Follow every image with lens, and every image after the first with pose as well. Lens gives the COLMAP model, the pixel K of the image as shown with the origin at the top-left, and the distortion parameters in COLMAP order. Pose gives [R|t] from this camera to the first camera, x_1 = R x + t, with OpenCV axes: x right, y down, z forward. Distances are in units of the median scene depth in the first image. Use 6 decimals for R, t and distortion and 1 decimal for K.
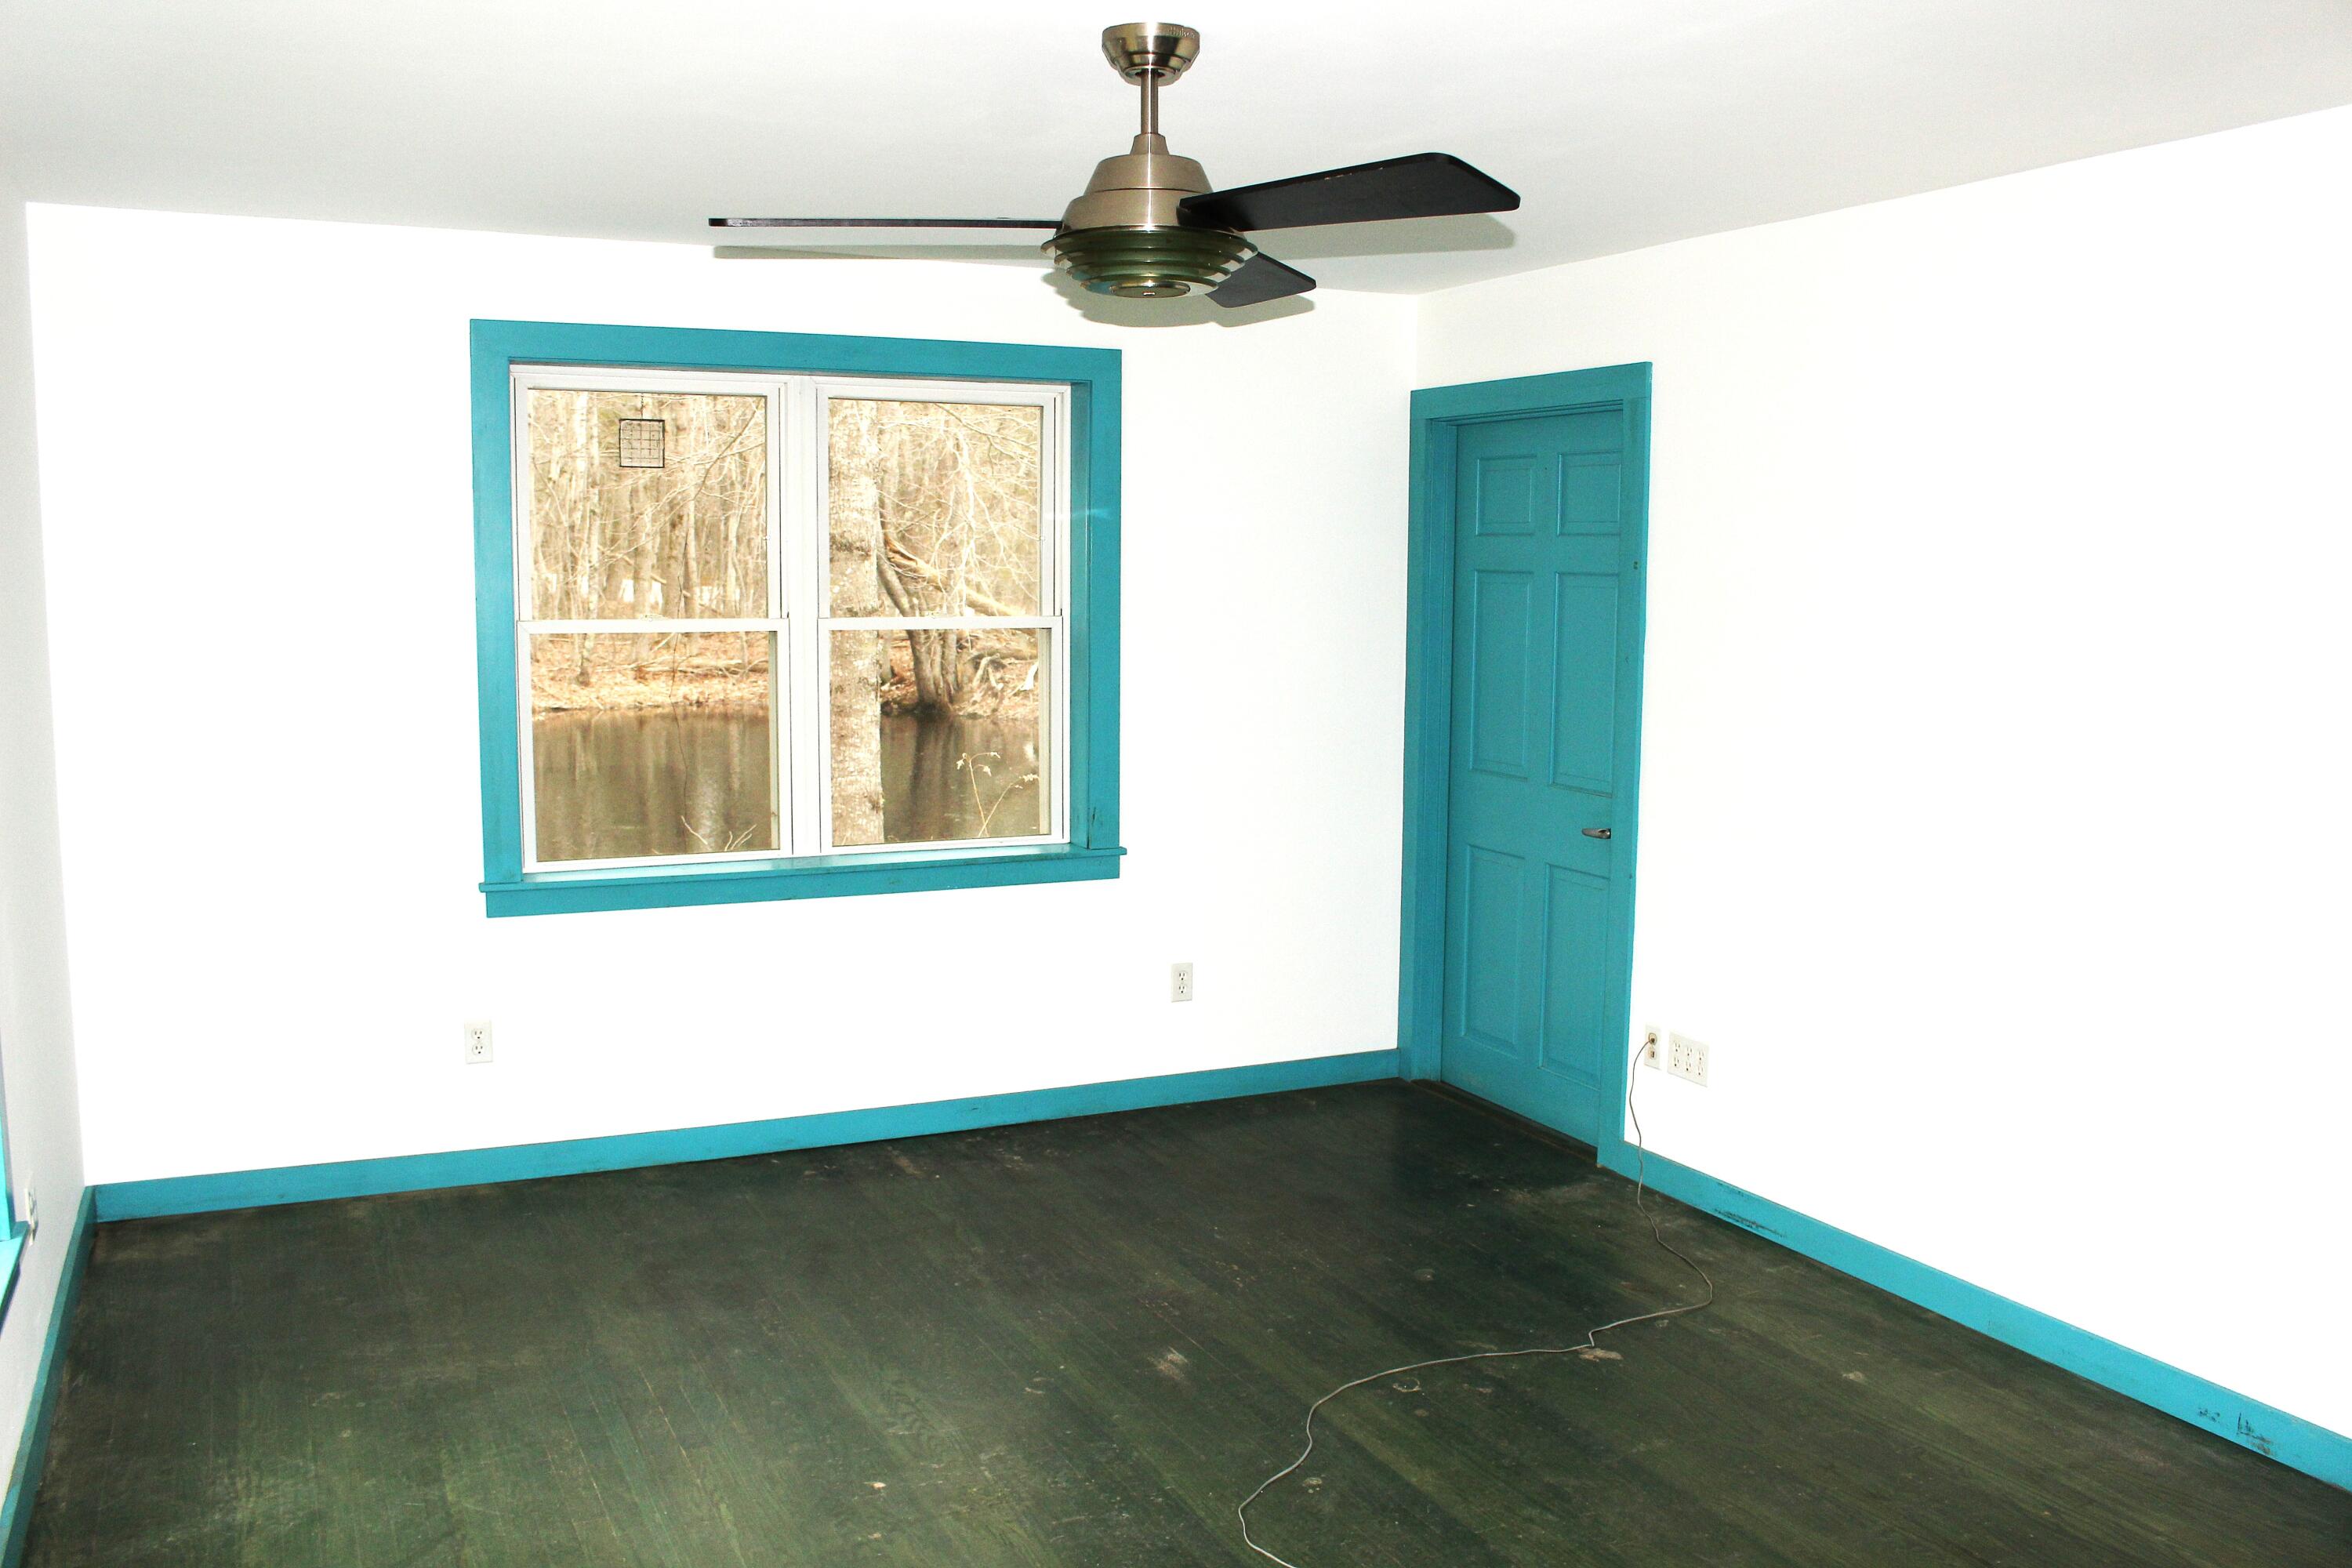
lens RADIAL K [[1852.5, 0, 1176.0], [0, 1852.5, 784.0], [0, 0, 1]] dist [-0.117208, 0.000837]
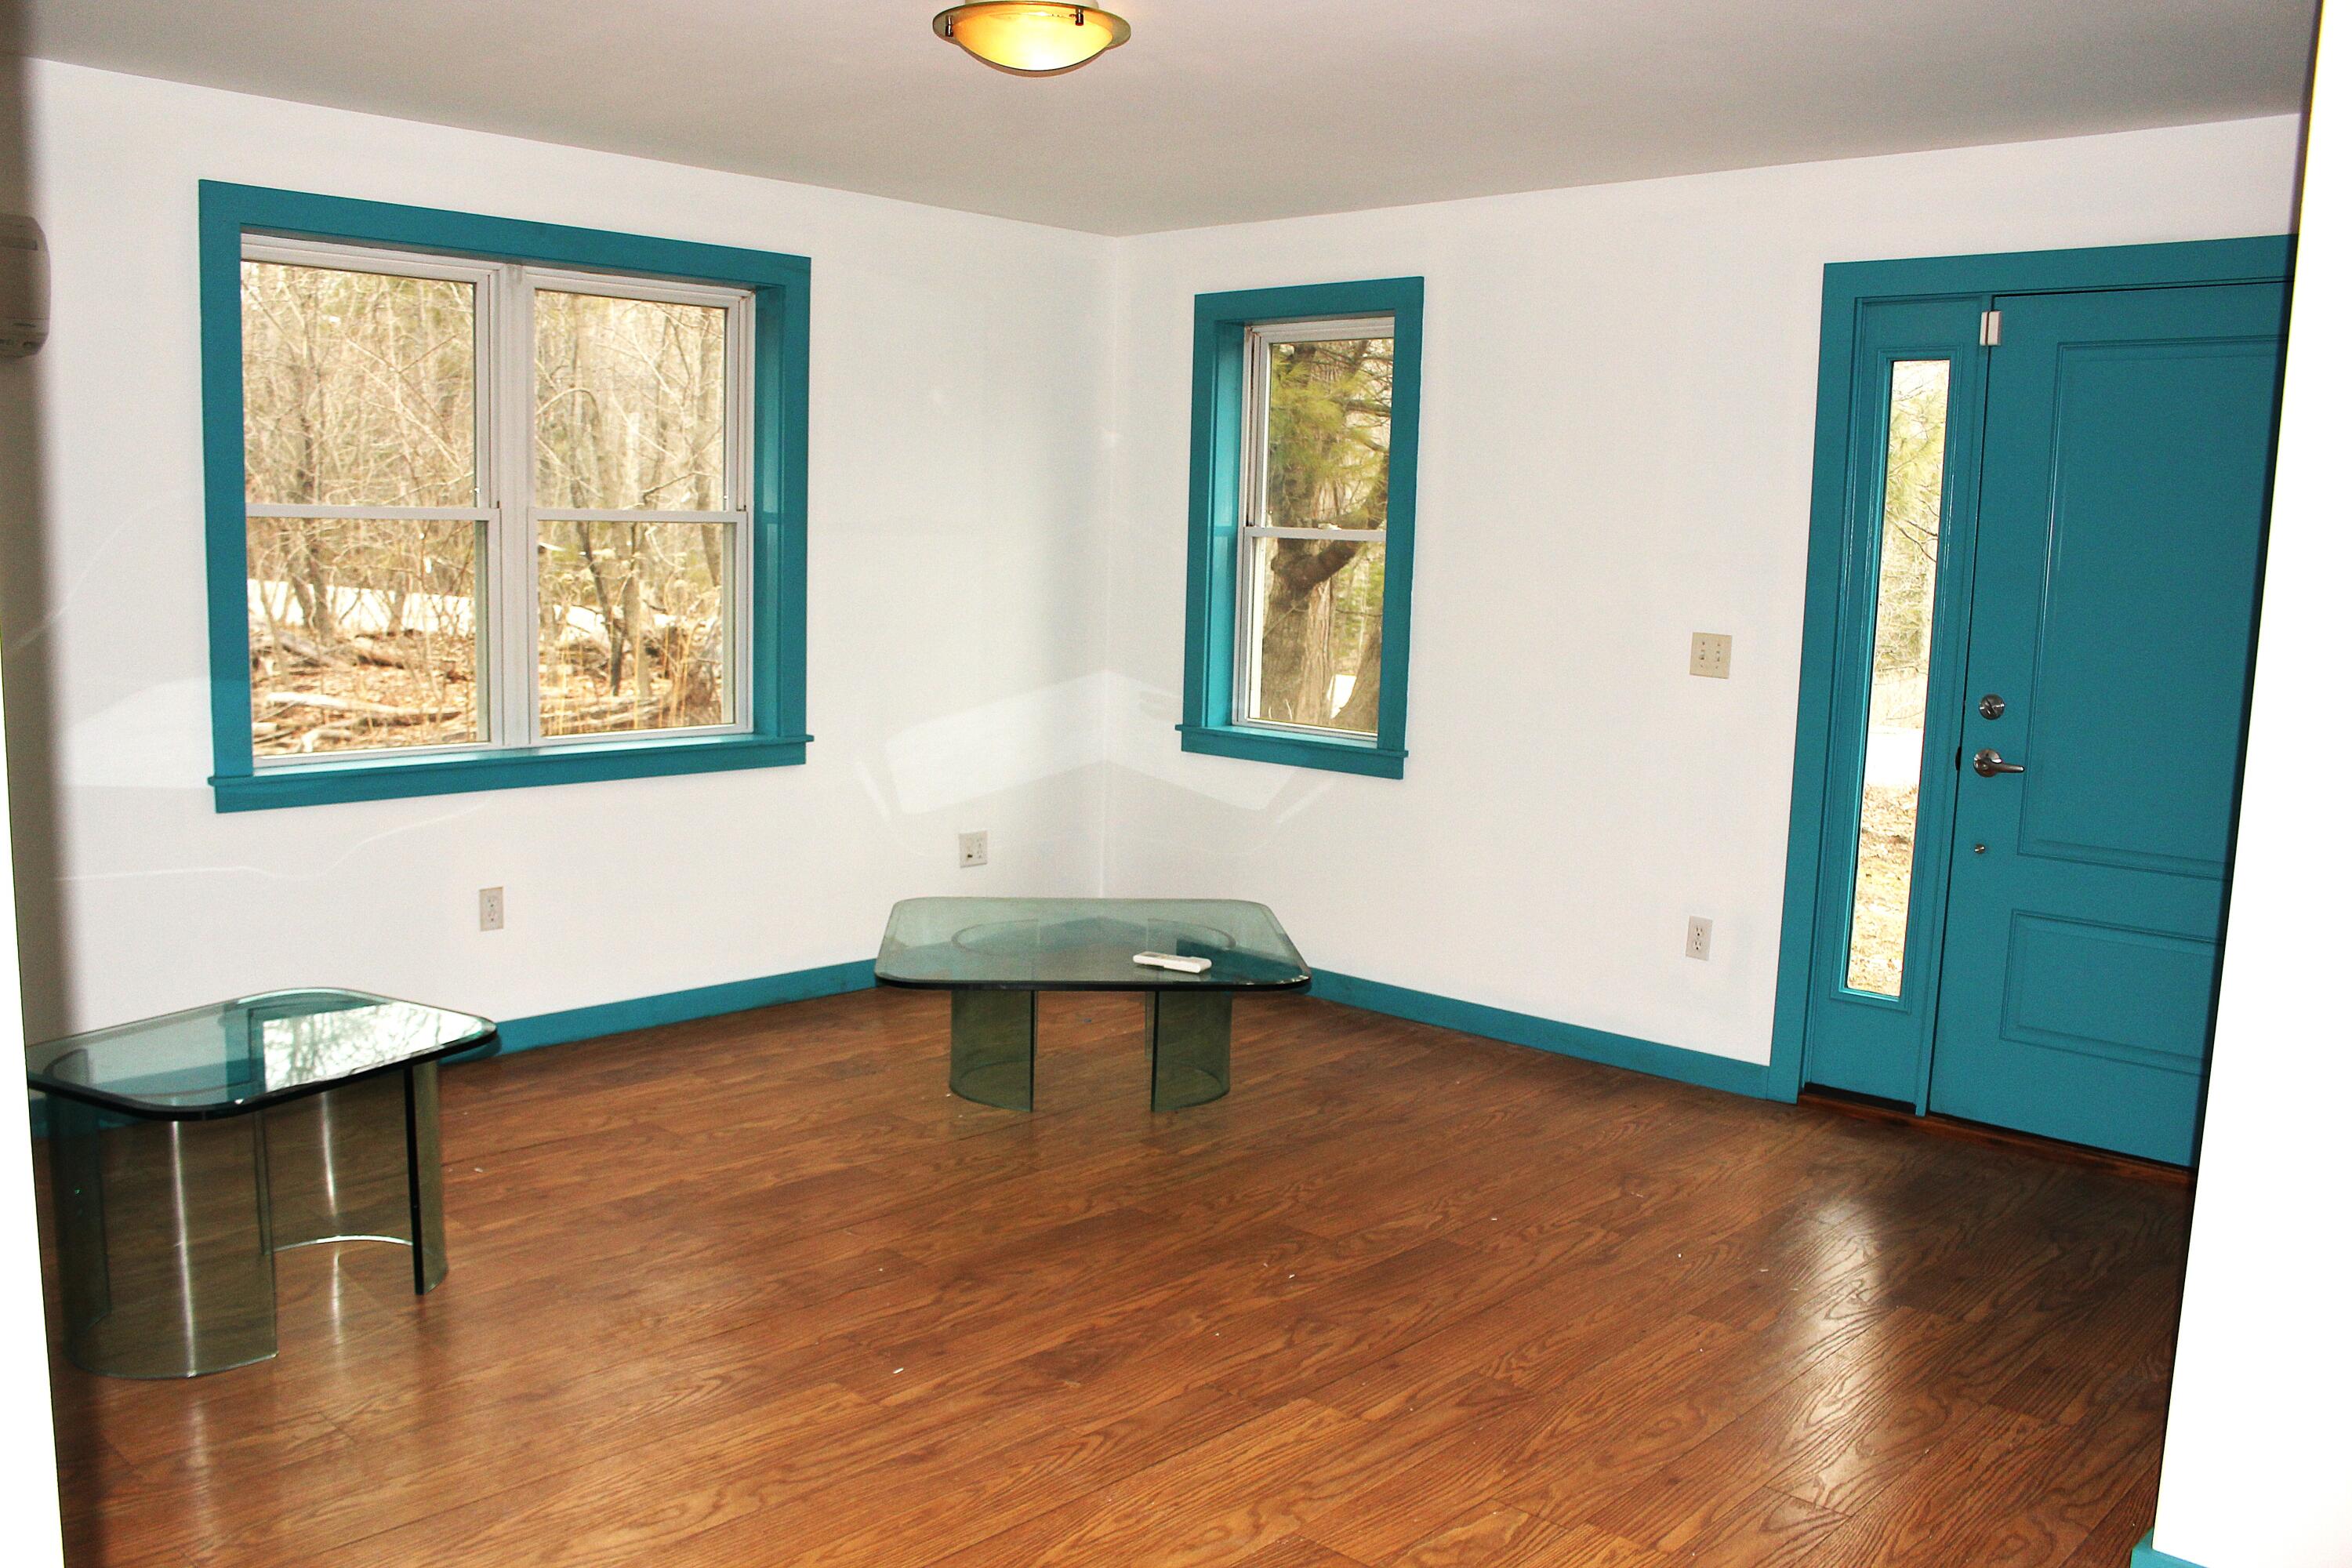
lens RADIAL K [[1852.5, 0, 1176.0], [0, 1852.5, 784.0], [0, 0, 1]] dist [-0.117208, 0.000837]
pose [[0.920256, -0.017814, 0.390912, -0.248600], [-0.002297, 0.998700, 0.050920, 0.008373], [-0.391311, -0.047757, 0.919018, -0.050738]]
